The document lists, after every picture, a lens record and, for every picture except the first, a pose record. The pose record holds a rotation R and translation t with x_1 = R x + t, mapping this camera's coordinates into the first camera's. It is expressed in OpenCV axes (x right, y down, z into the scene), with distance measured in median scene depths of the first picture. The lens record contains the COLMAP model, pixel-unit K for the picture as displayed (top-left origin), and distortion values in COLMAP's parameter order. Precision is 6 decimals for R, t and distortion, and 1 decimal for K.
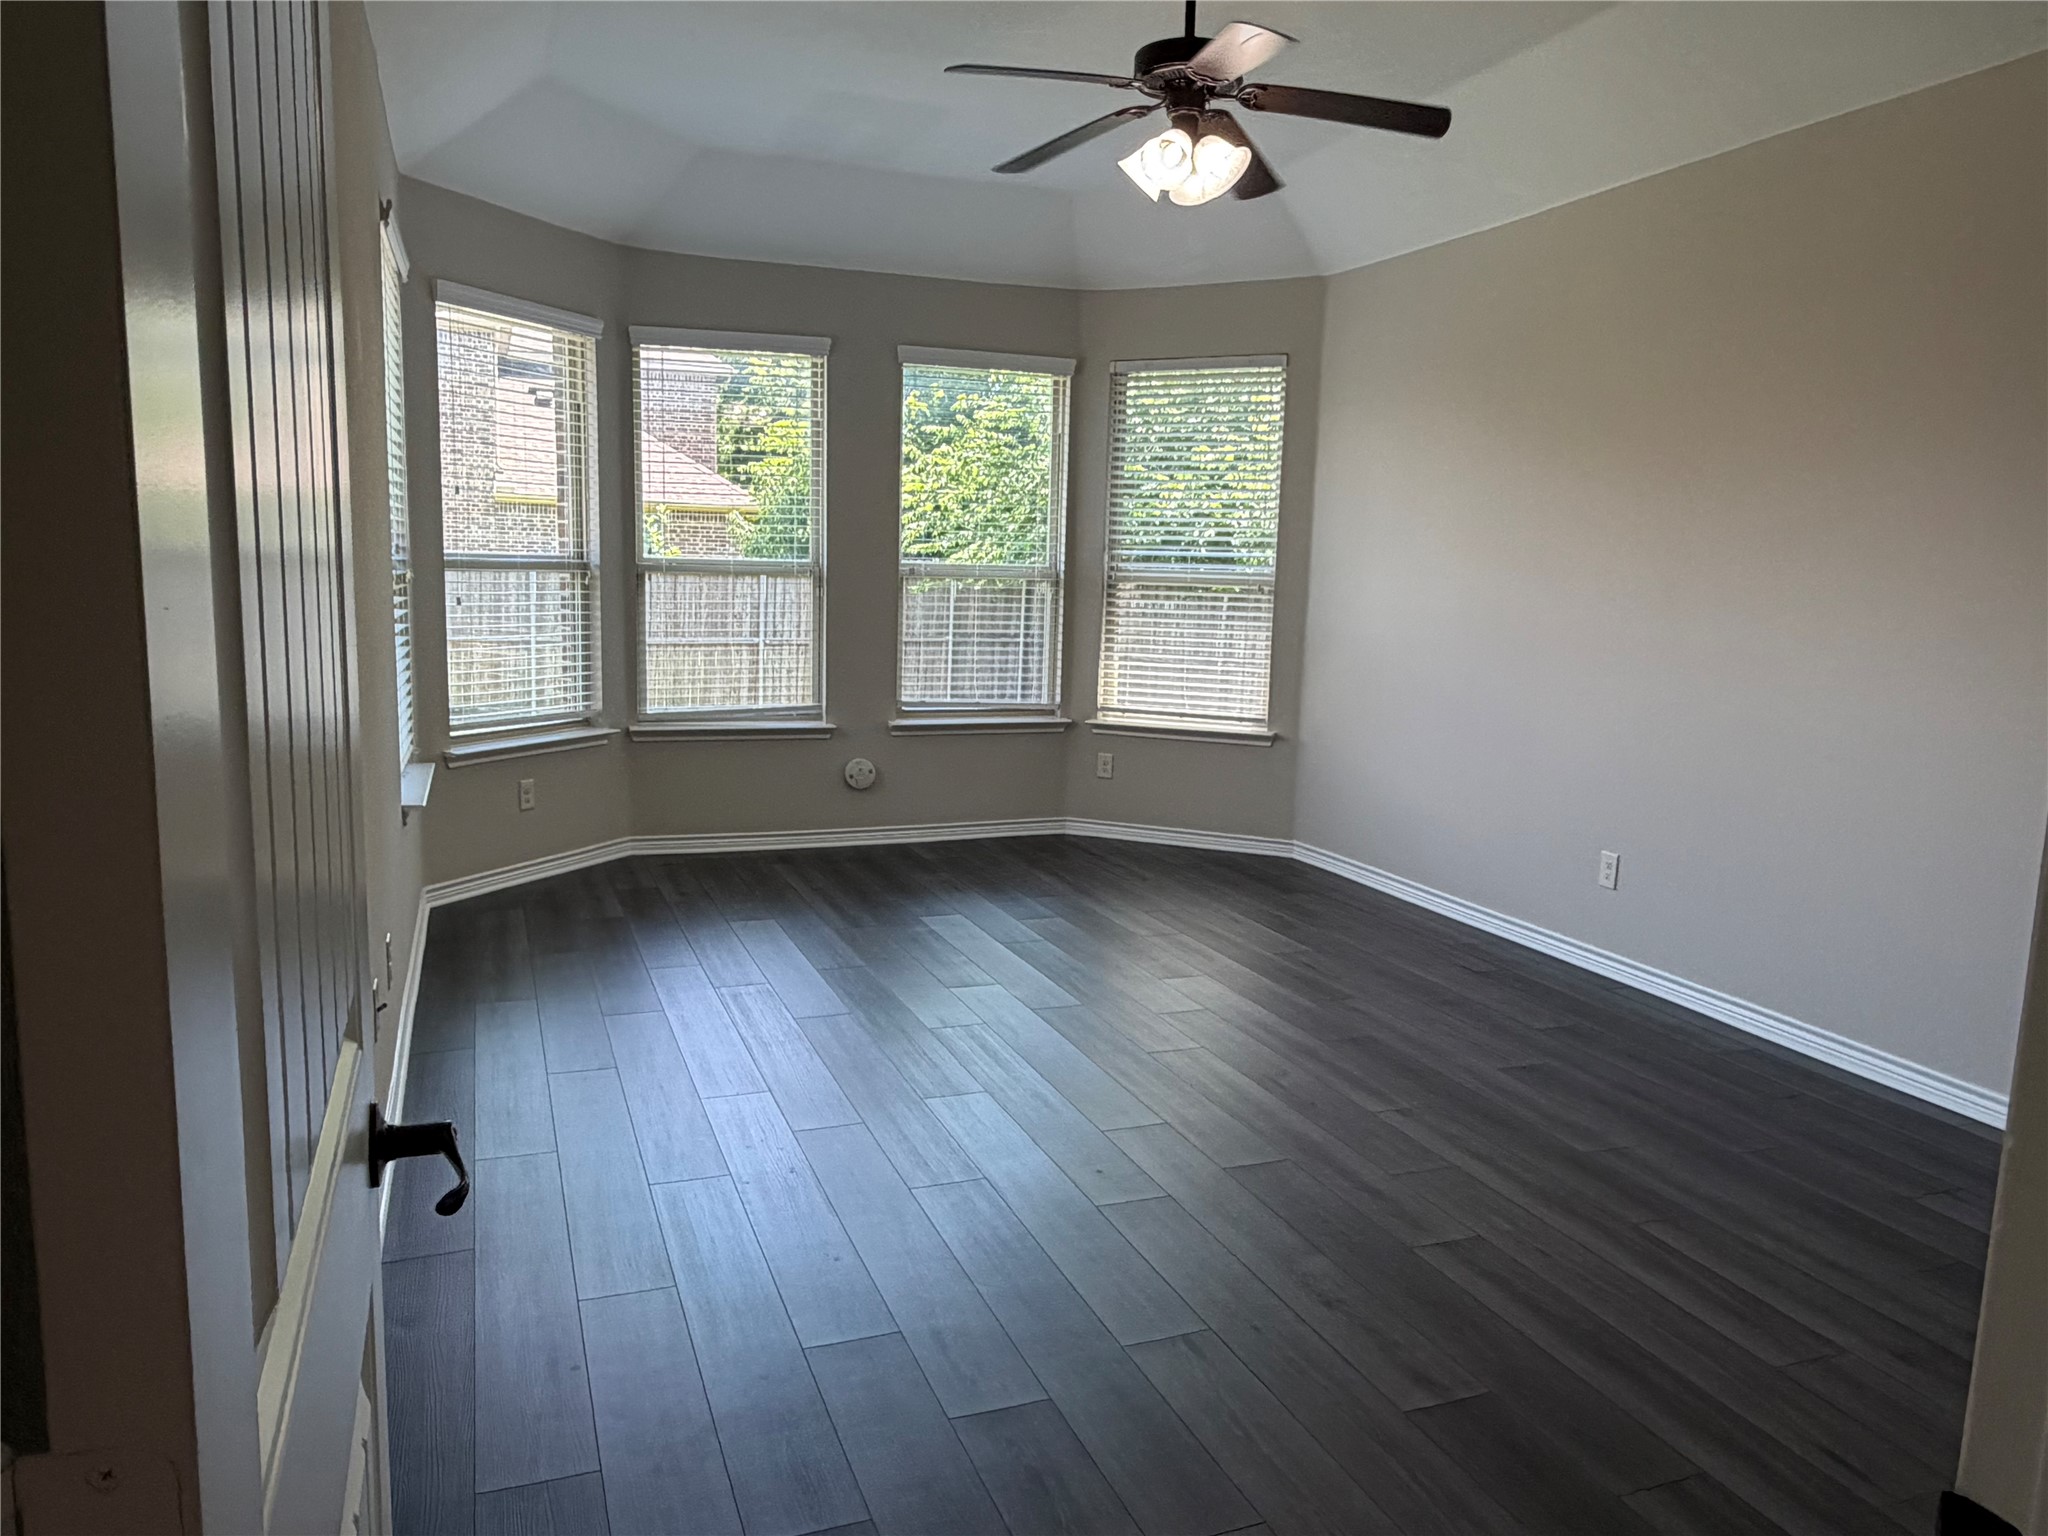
lens RADIAL K [[1405.1, 0, 1024.0], [0, 1405.1, 768.0], [0, 0, 1]] dist [0.003924, 0.002283]
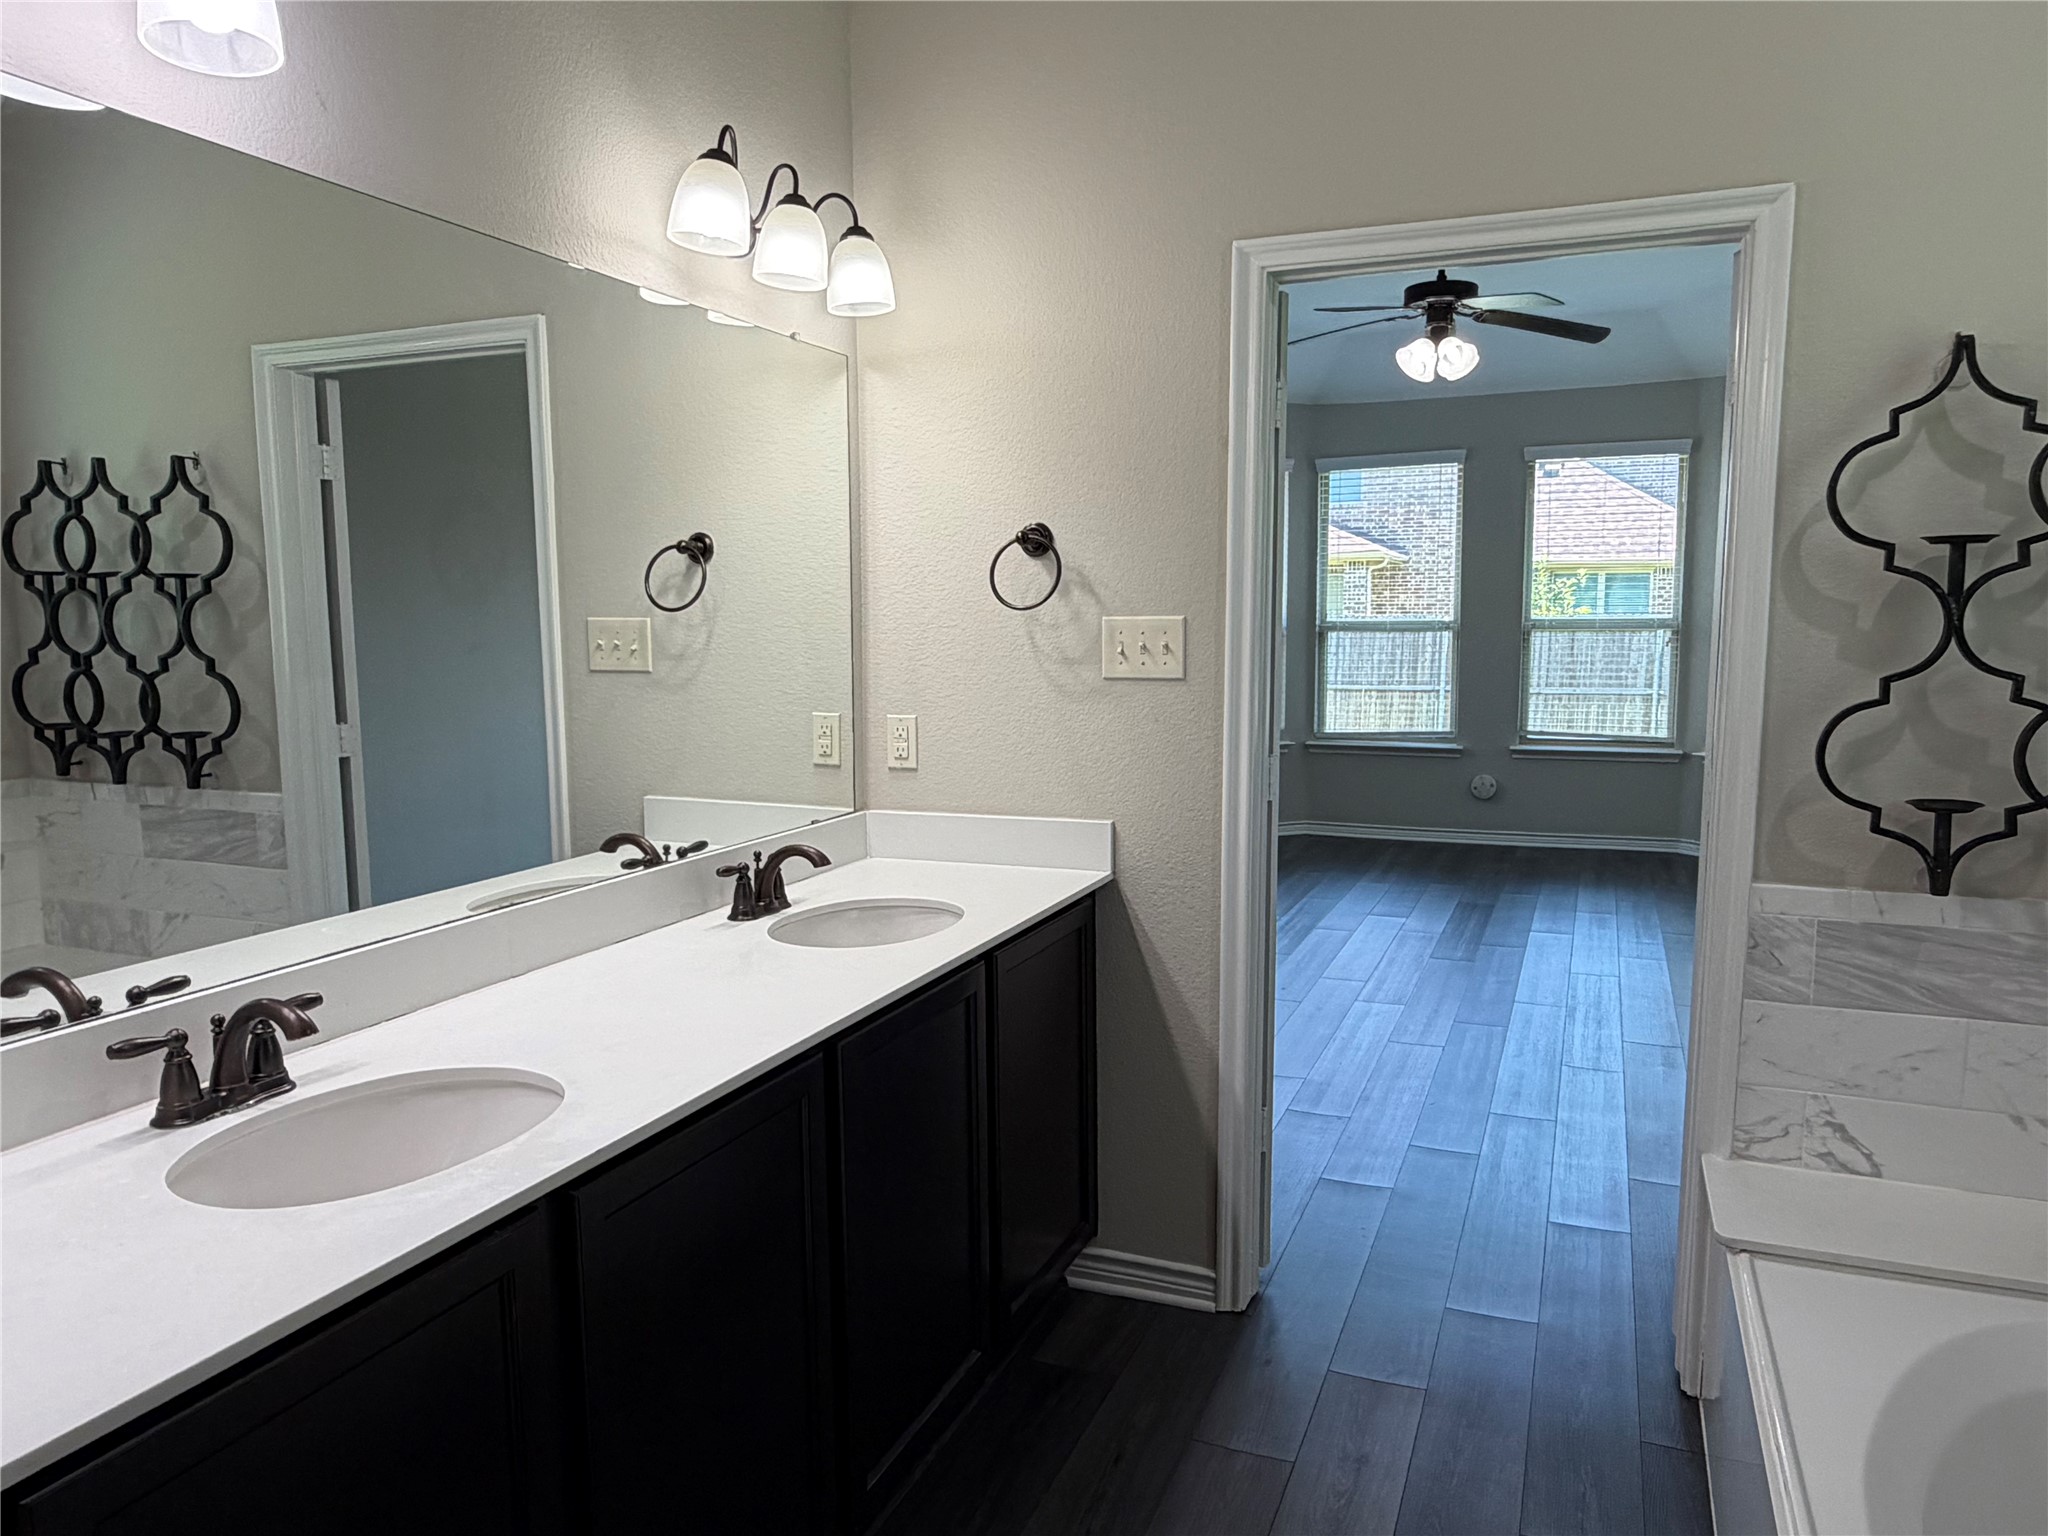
lens RADIAL K [[1424.6, 0, 1014.5], [0, 1424.6, 763.8], [0, 0, 1]] dist [0.004795, 0.001820]
pose [[0.723105, 0.040479, -0.689551, 0.458757], [-0.072631, 0.997203, -0.017626, 0.036816], [0.686909, 0.062828, 0.724022, -0.210248]]
